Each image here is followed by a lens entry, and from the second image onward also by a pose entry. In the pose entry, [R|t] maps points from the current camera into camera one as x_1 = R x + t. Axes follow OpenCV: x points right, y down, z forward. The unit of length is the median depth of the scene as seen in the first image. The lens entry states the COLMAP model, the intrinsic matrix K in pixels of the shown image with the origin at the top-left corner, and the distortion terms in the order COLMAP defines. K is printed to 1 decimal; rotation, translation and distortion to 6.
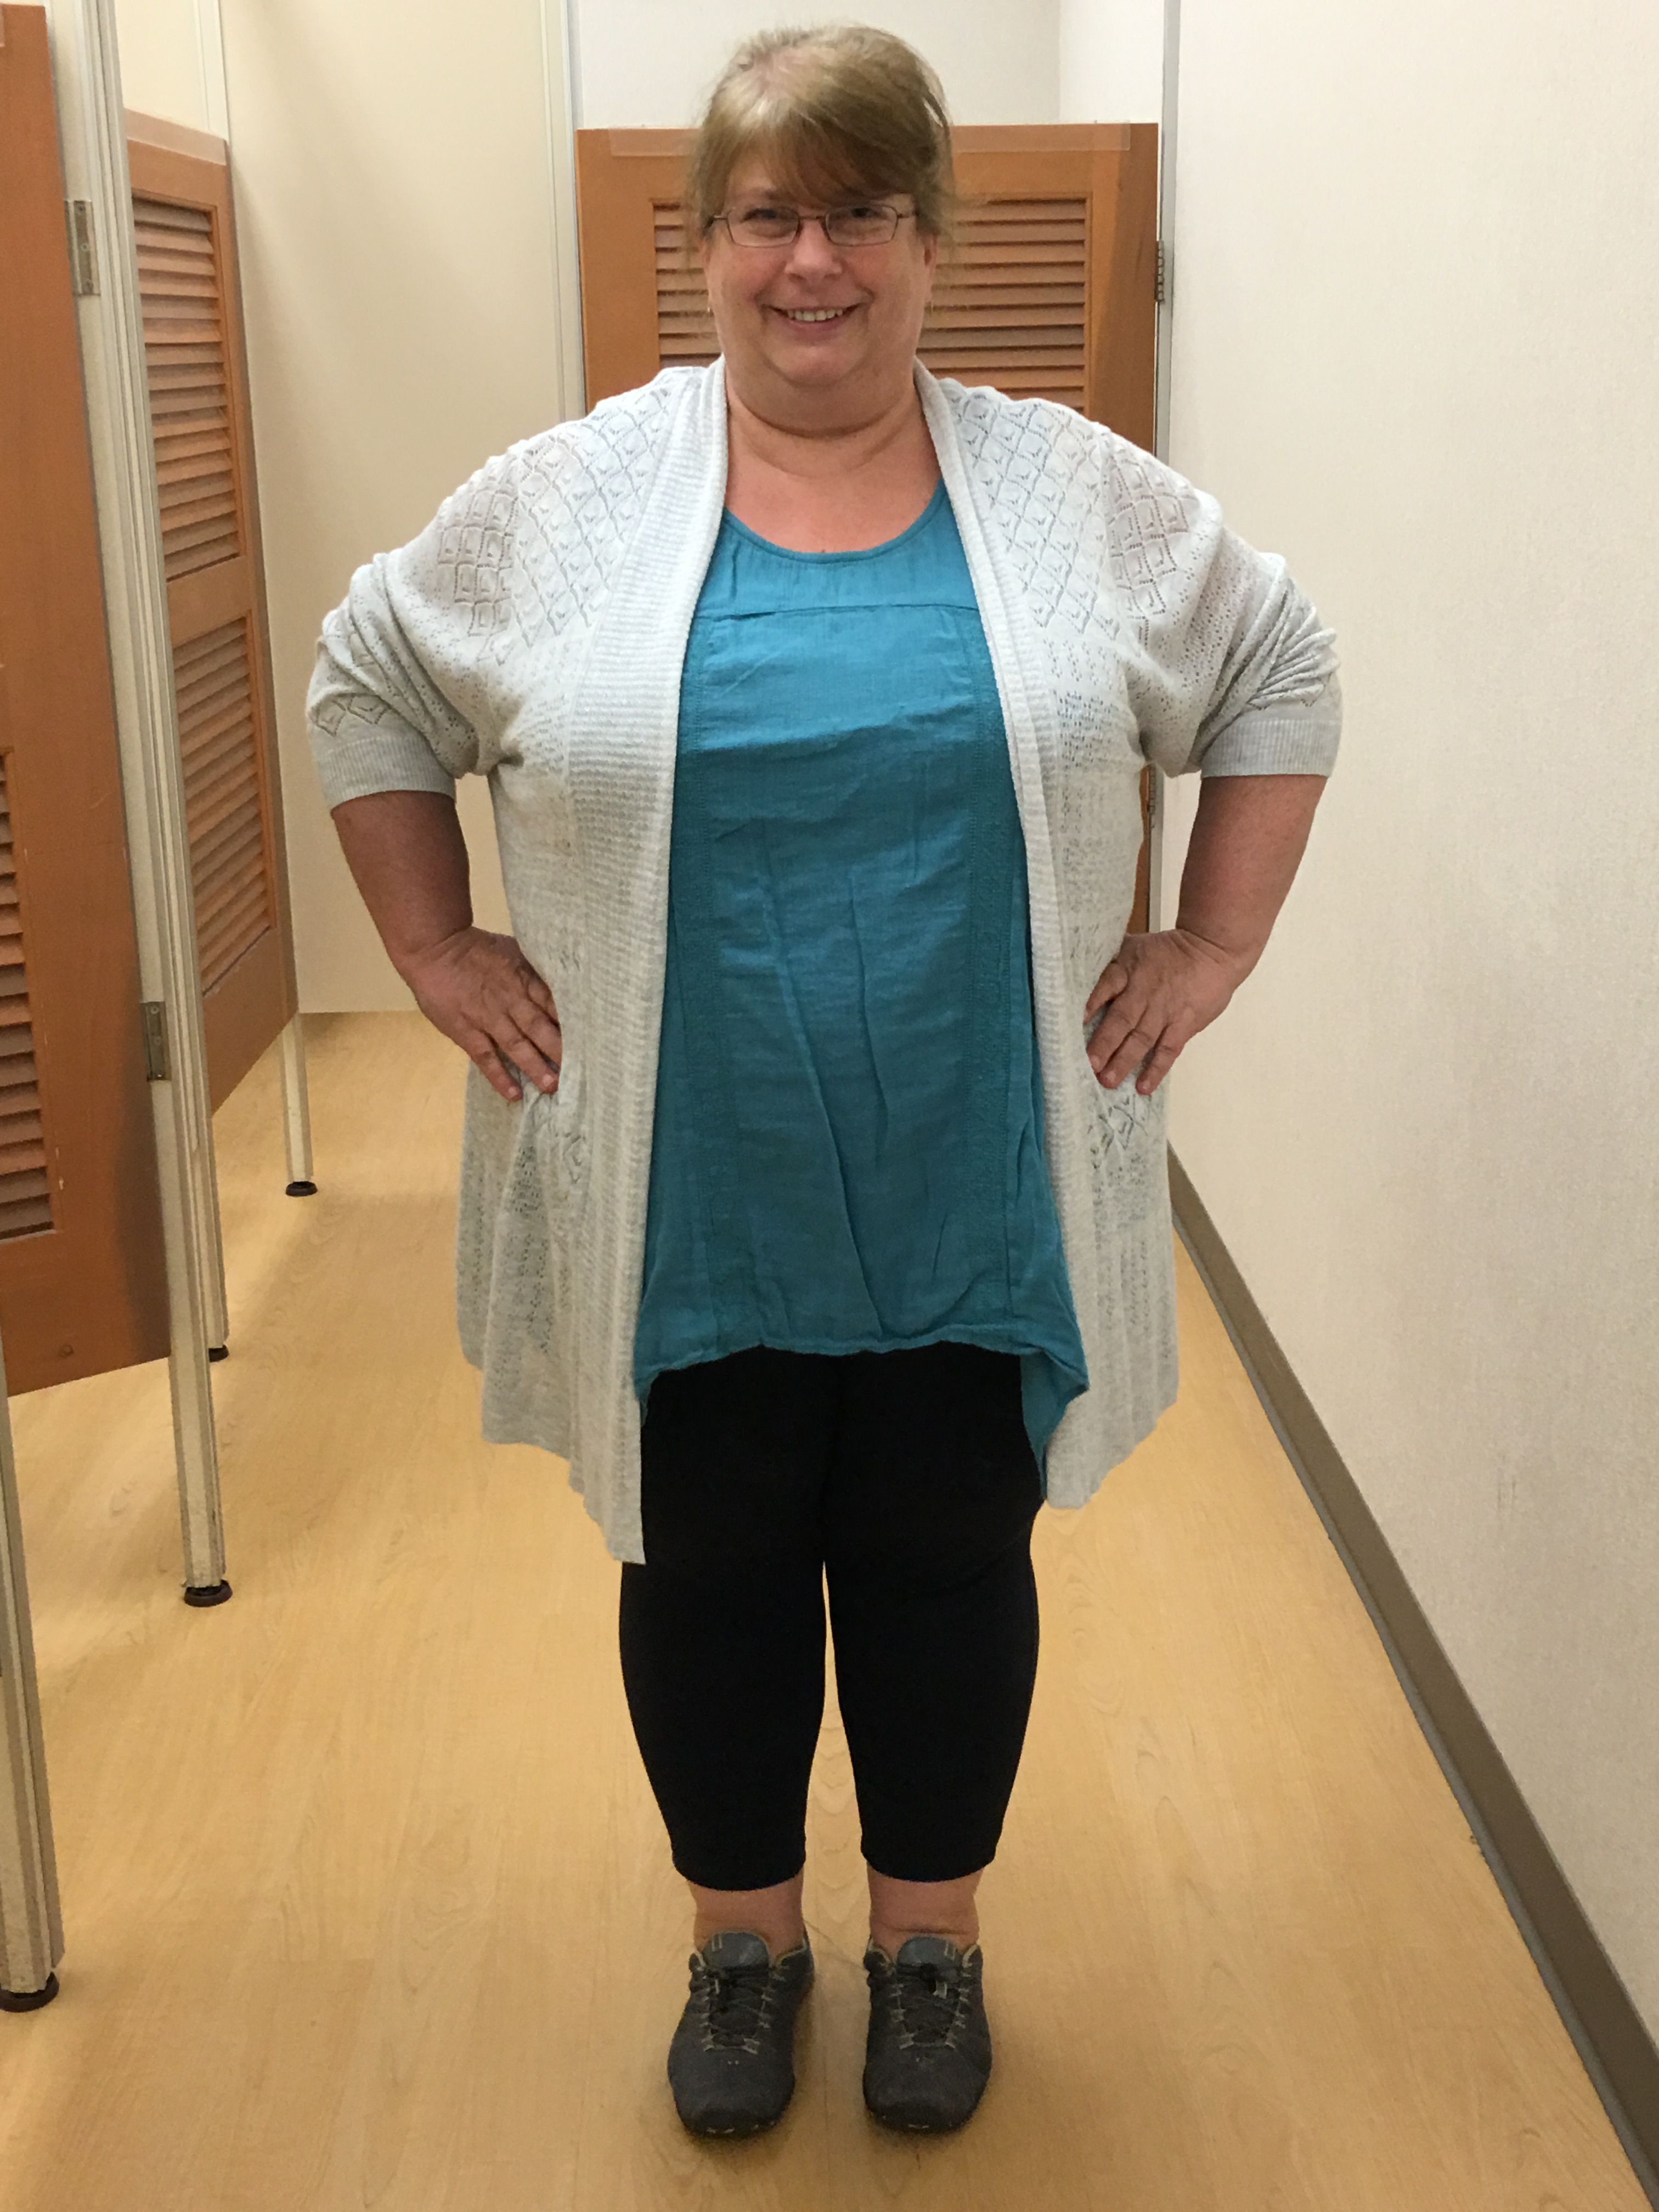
lens RADIAL K [[2624.3, 0, 820.4], [0, 2624.3, 1074.4], [0, 0, 1]] dist [0.074251, -0.079701]
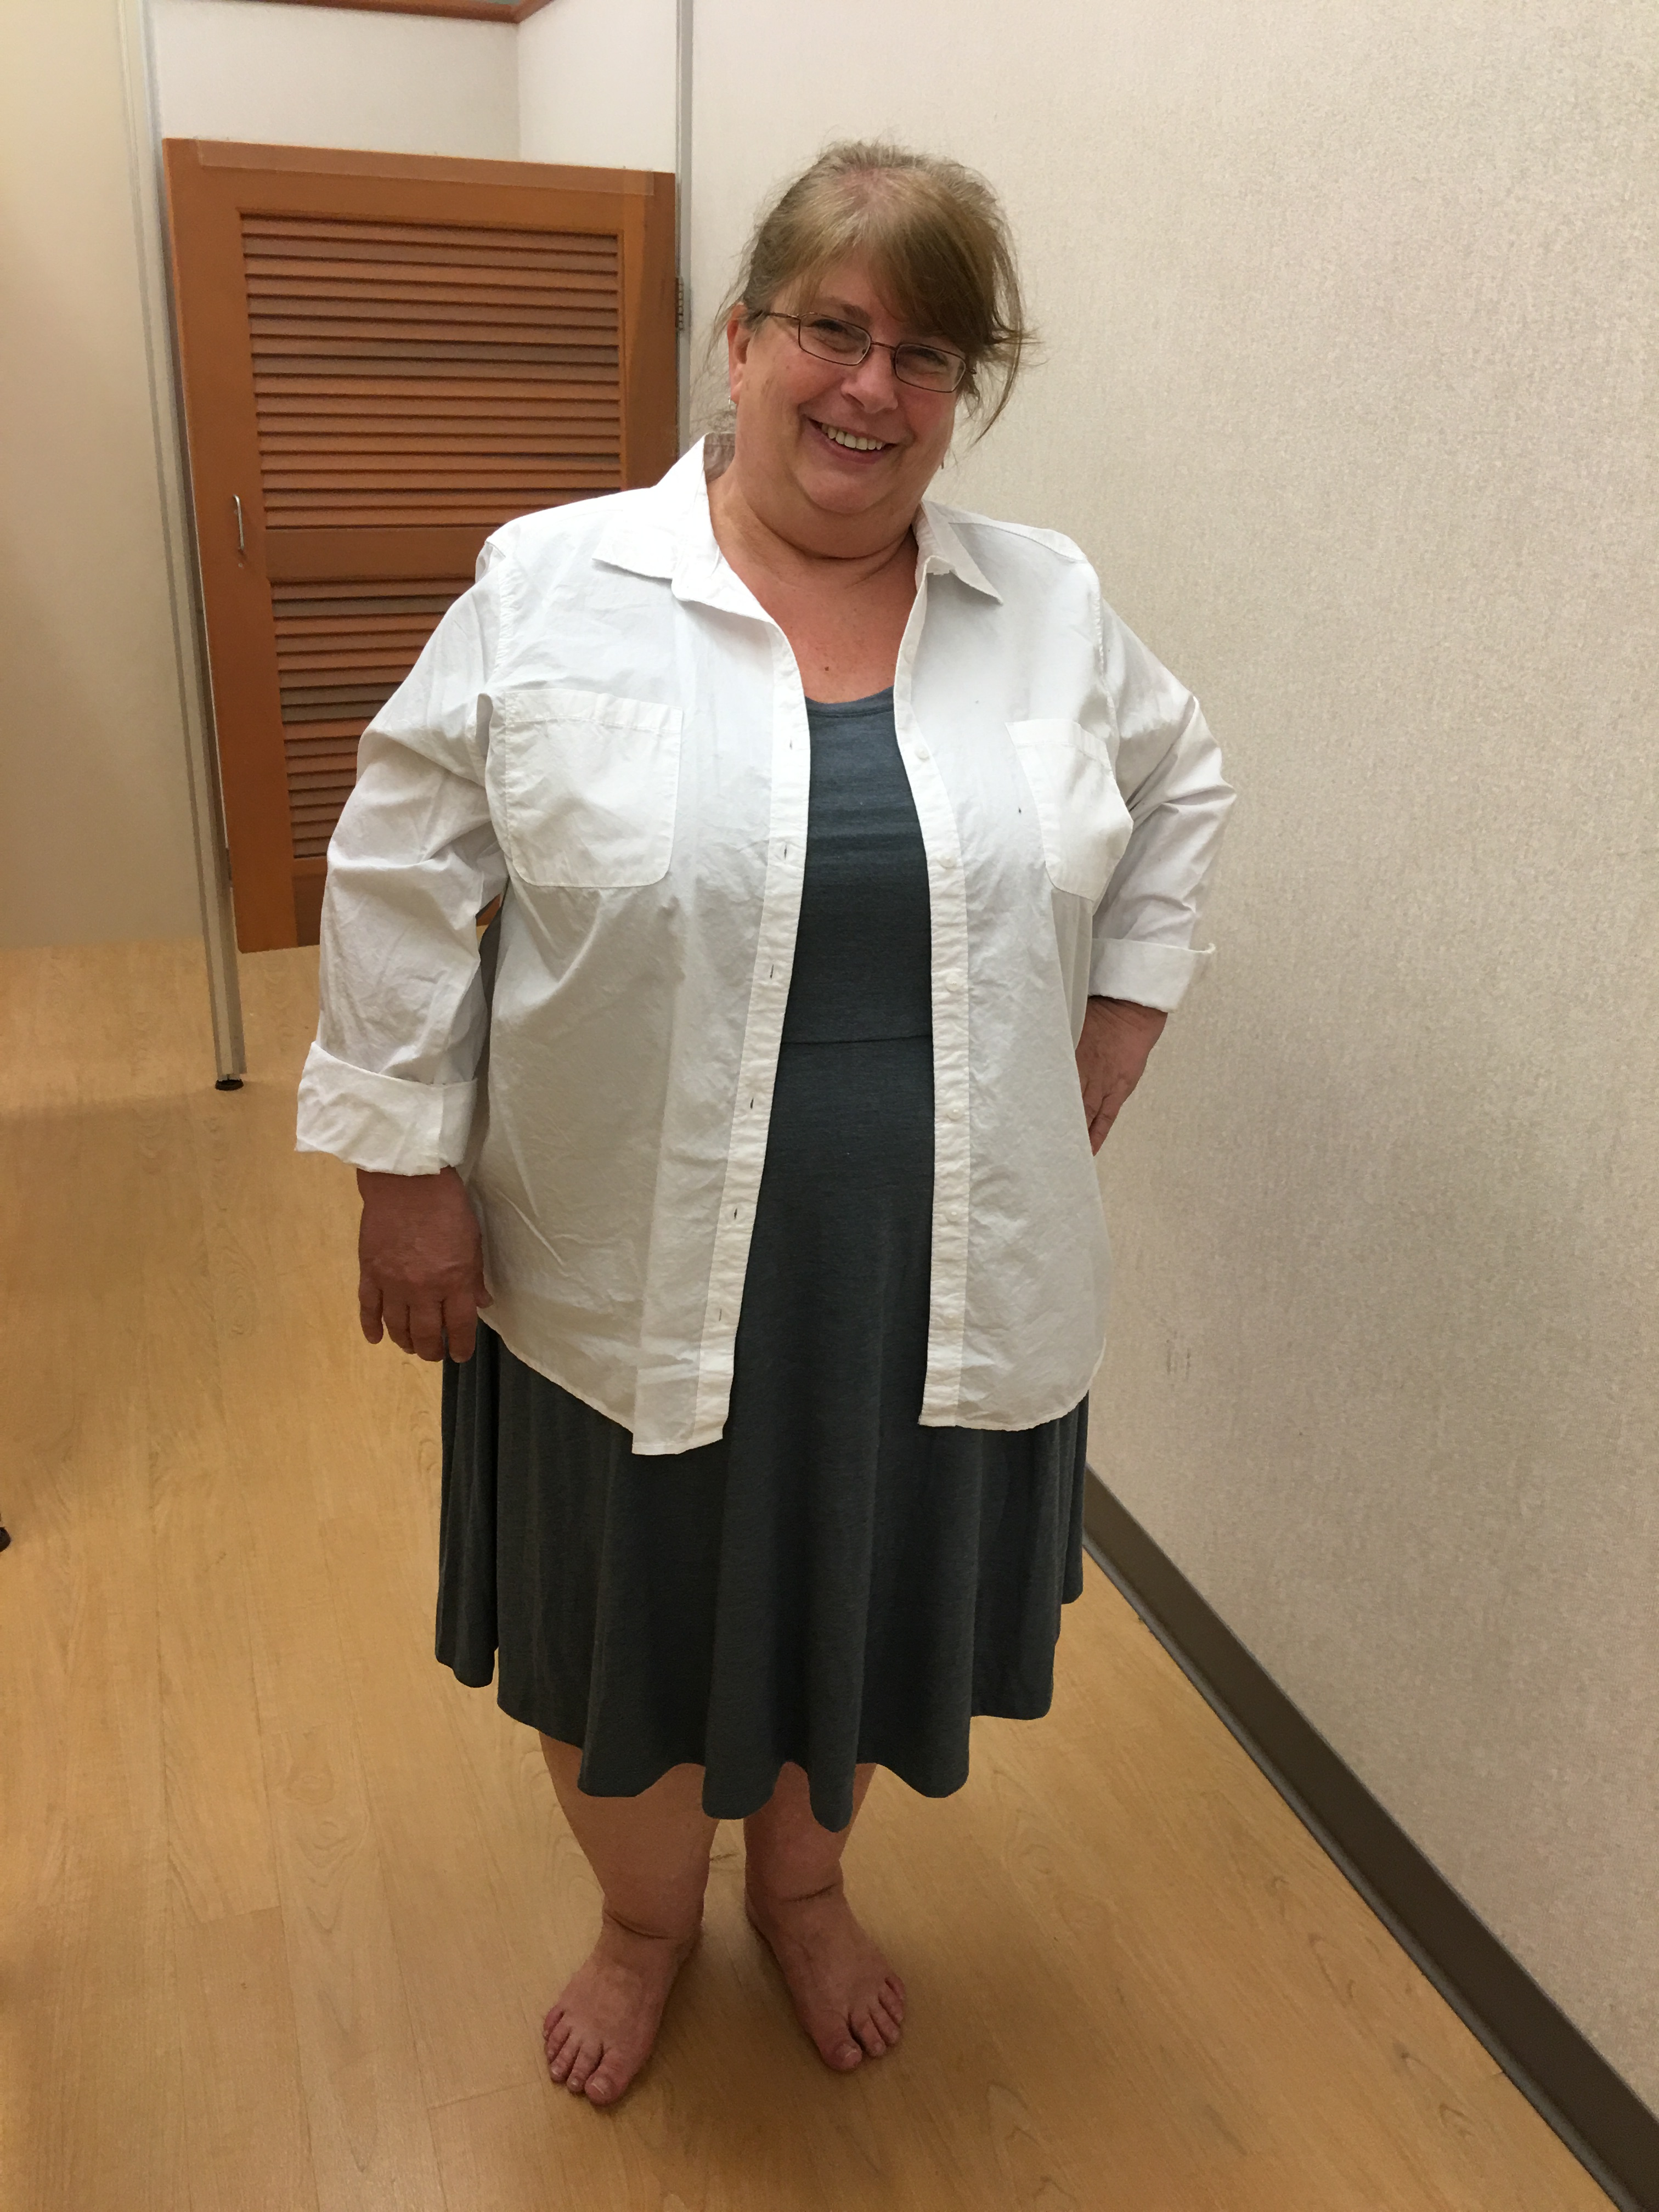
lens RADIAL K [[1903.9, 0, 823.9], [0, 1903.9, 1090.3], [0, 0, 1]] dist [0.093221, -0.162588]
pose [[0.946381, -0.070038, 0.315369, -0.135068], [0.035232, 0.992769, 0.114752, -0.060580], [-0.321126, -0.097488, 0.942006, 0.156664]]
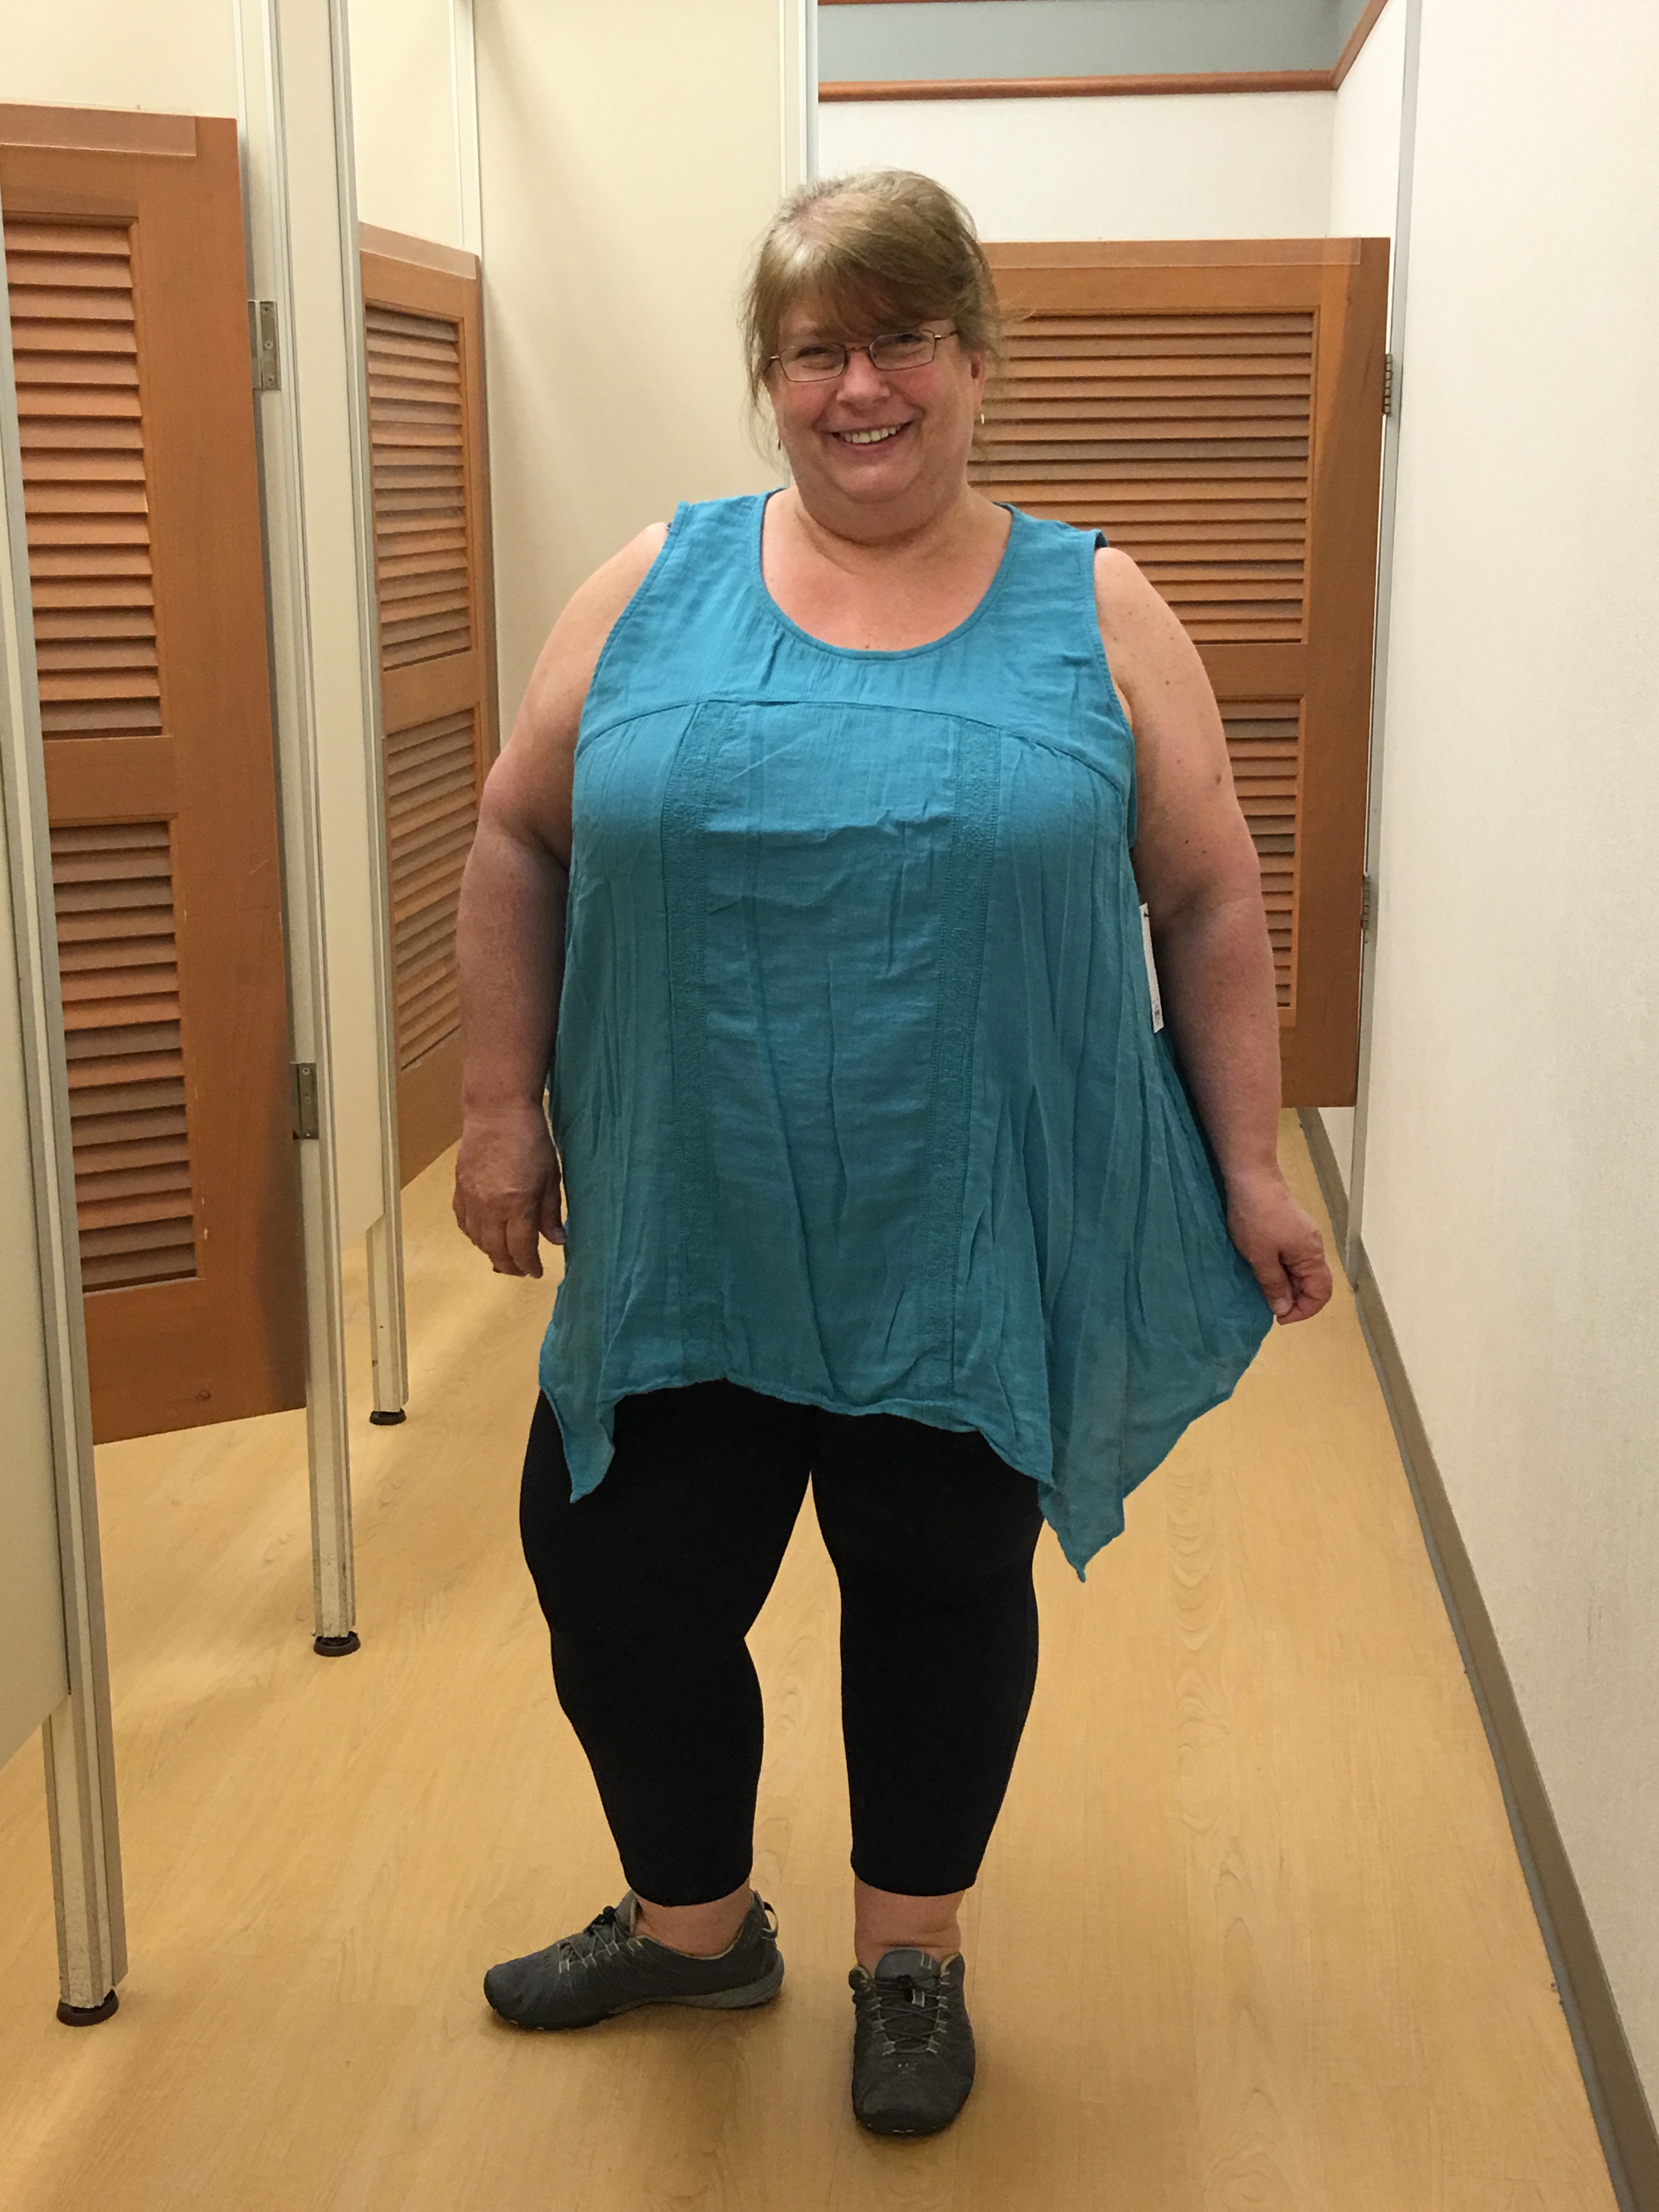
lens RADIAL K [[2630.2, 0, 822.8], [0, 2630.2, 1079.9], [0, 0, 1]] dist [0.075617, -0.108480]
pose [[0.990191, 0.042519, -0.133097, 0.076848], [-0.048438, 0.997962, -0.041547, 0.010762], [0.131059, 0.047587, 0.990232, -0.001705]]
